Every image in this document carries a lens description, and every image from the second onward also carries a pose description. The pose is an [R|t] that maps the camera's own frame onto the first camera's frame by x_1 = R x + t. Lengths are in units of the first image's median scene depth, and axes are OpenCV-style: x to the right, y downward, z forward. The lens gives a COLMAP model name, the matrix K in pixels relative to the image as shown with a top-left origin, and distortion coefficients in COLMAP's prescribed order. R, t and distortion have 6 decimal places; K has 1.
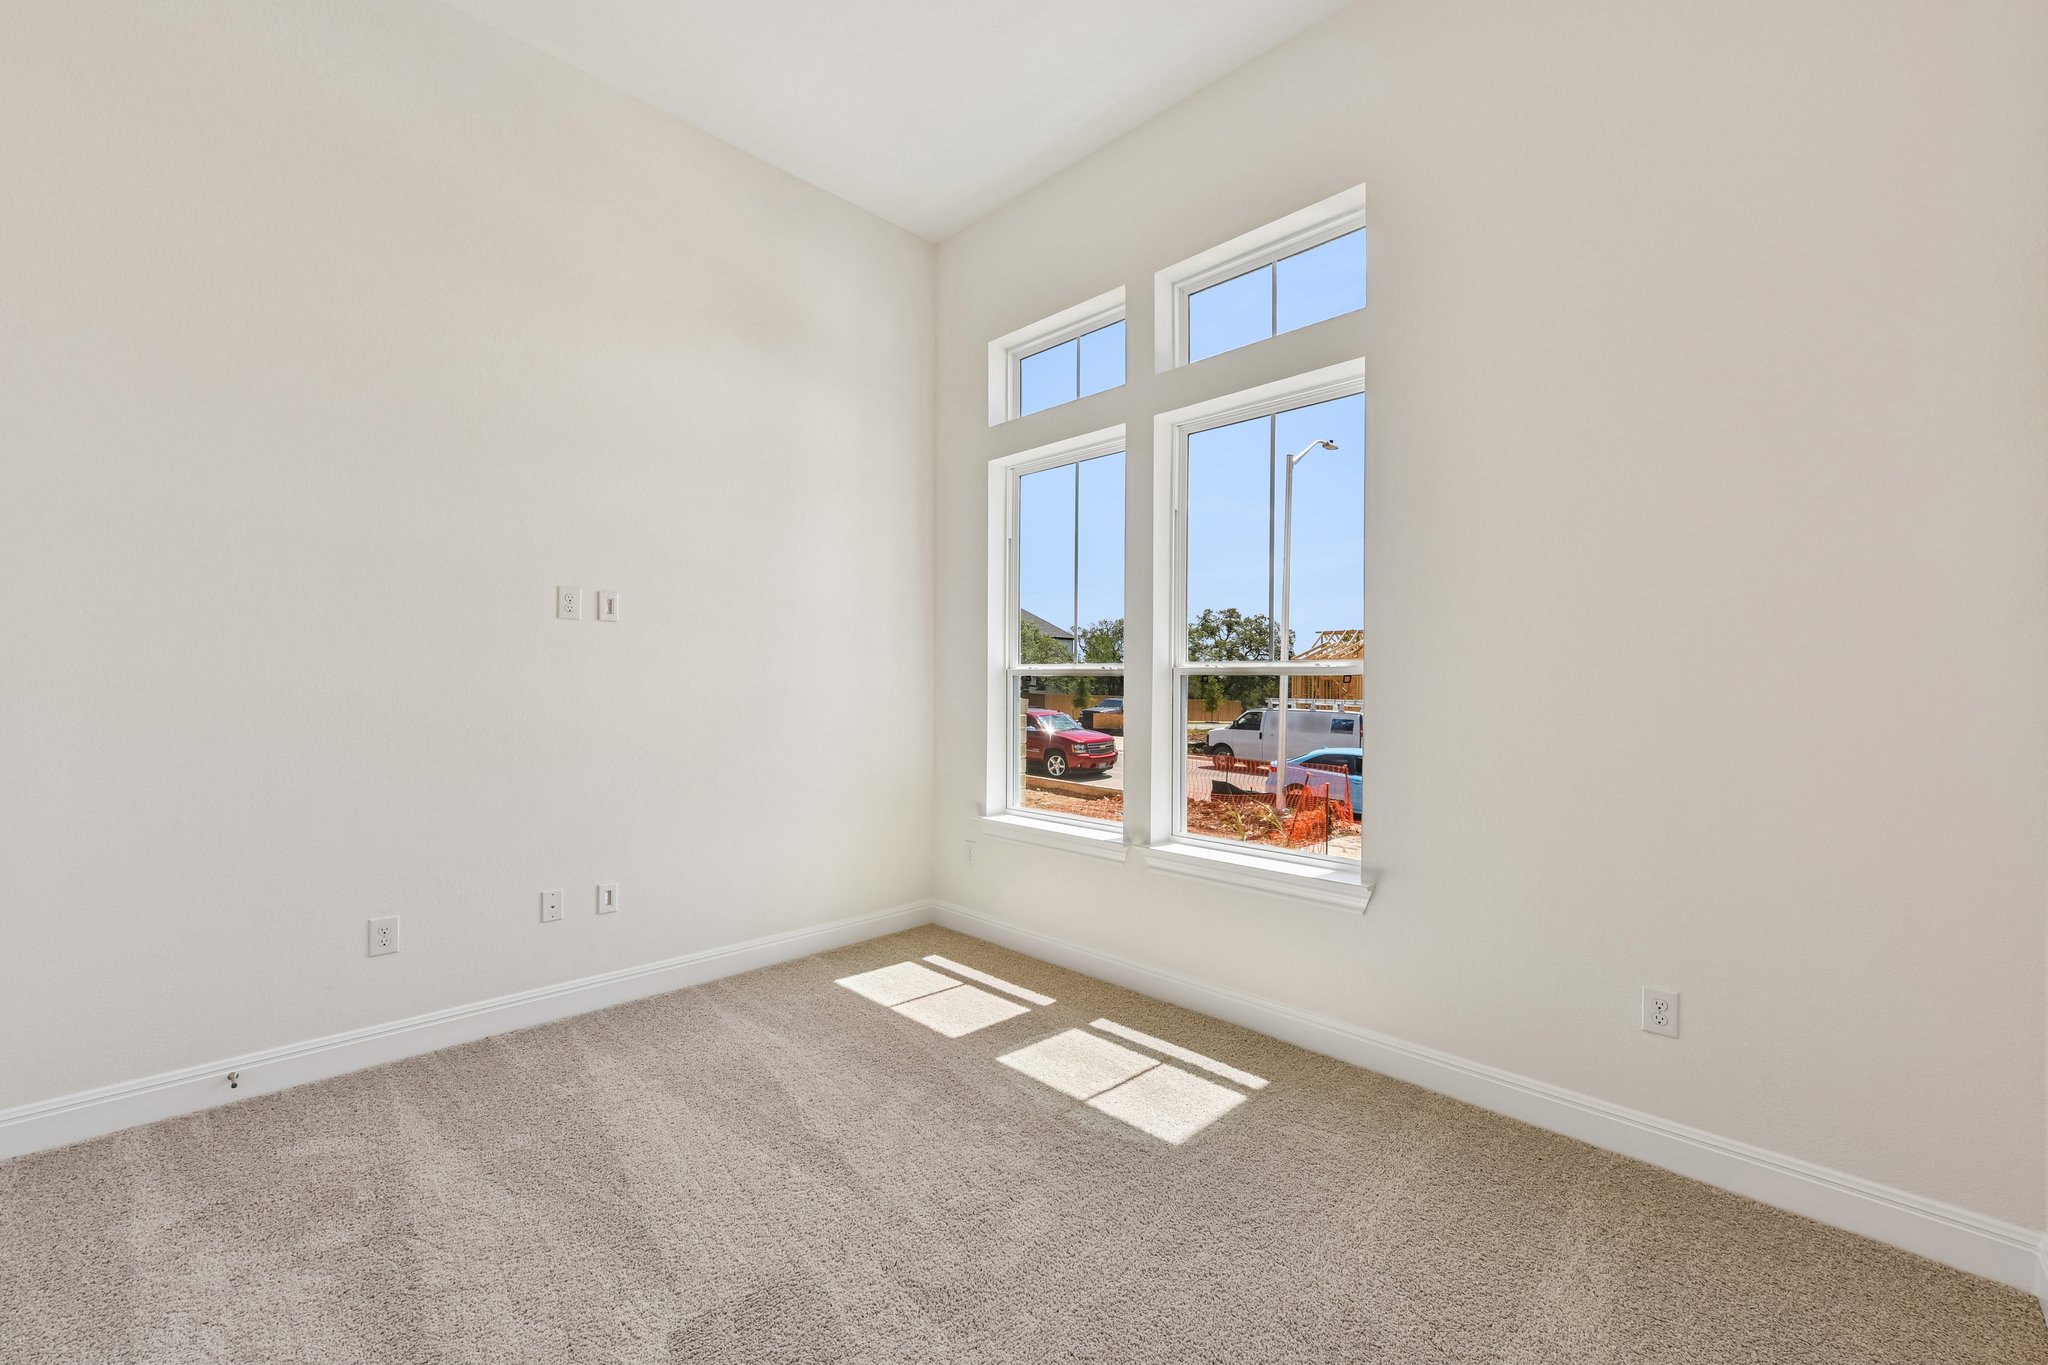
lens RADIAL K [[832.0, 0, 1038.2], [0, 832.0, 682.2], [0, 0, 1]] dist [0.000610, -0.000421]
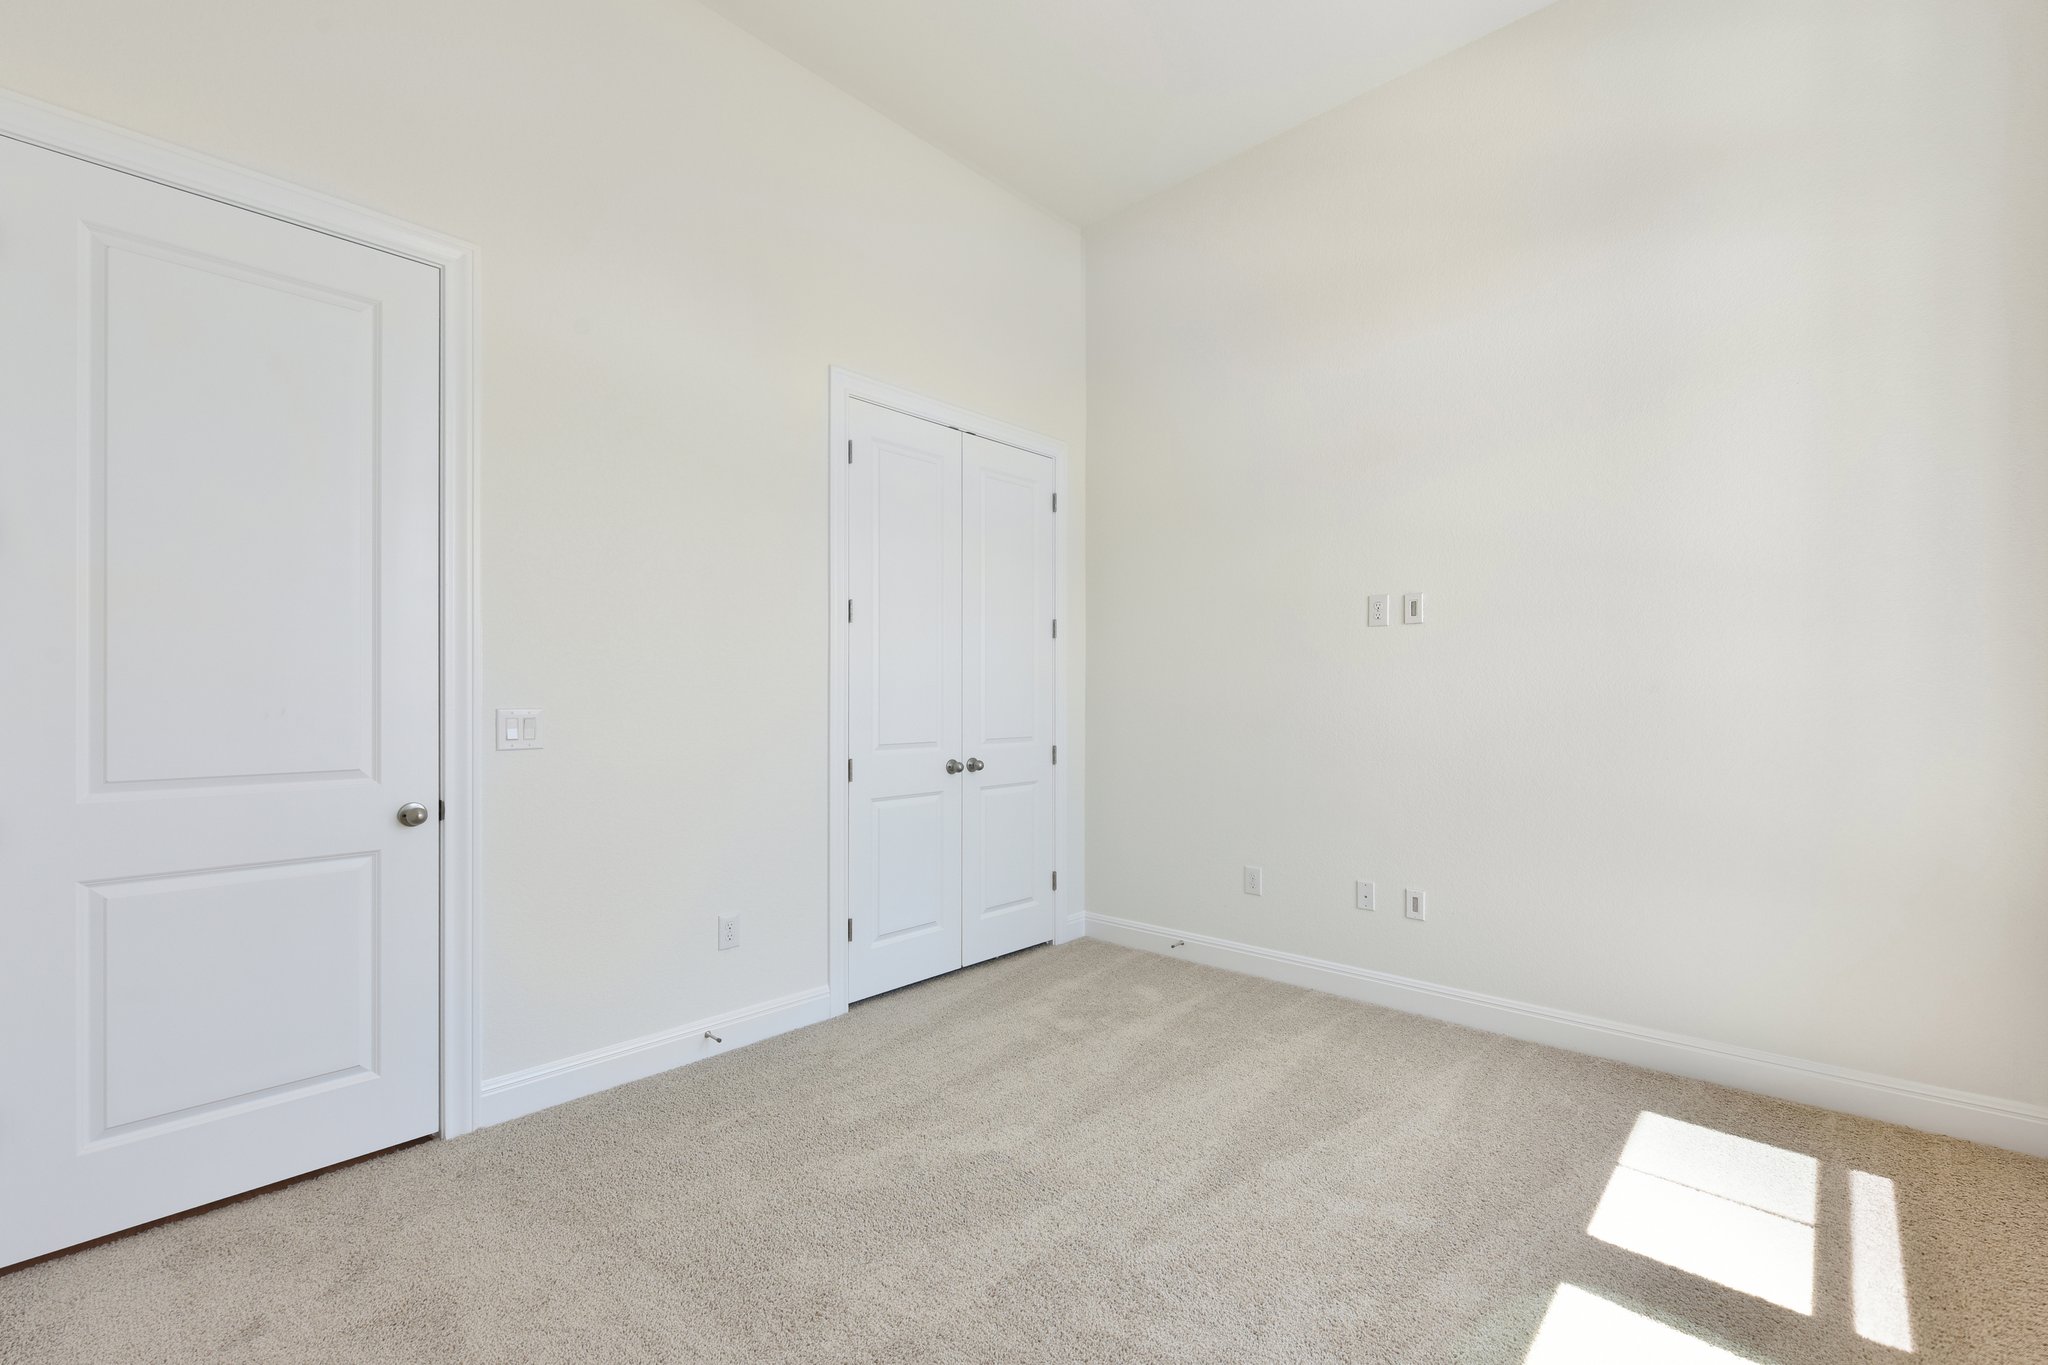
lens RADIAL K [[860.7, 0, 1019.1], [0, 860.7, 721.7], [0, 0, 1]] dist [0.001049, -0.000093]
pose [[0.026675, 0.016936, -0.999501, 0.512051], [0.006038, 0.999836, 0.017103, 0.023041], [0.999626, -0.006491, 0.026568, 0.527665]]
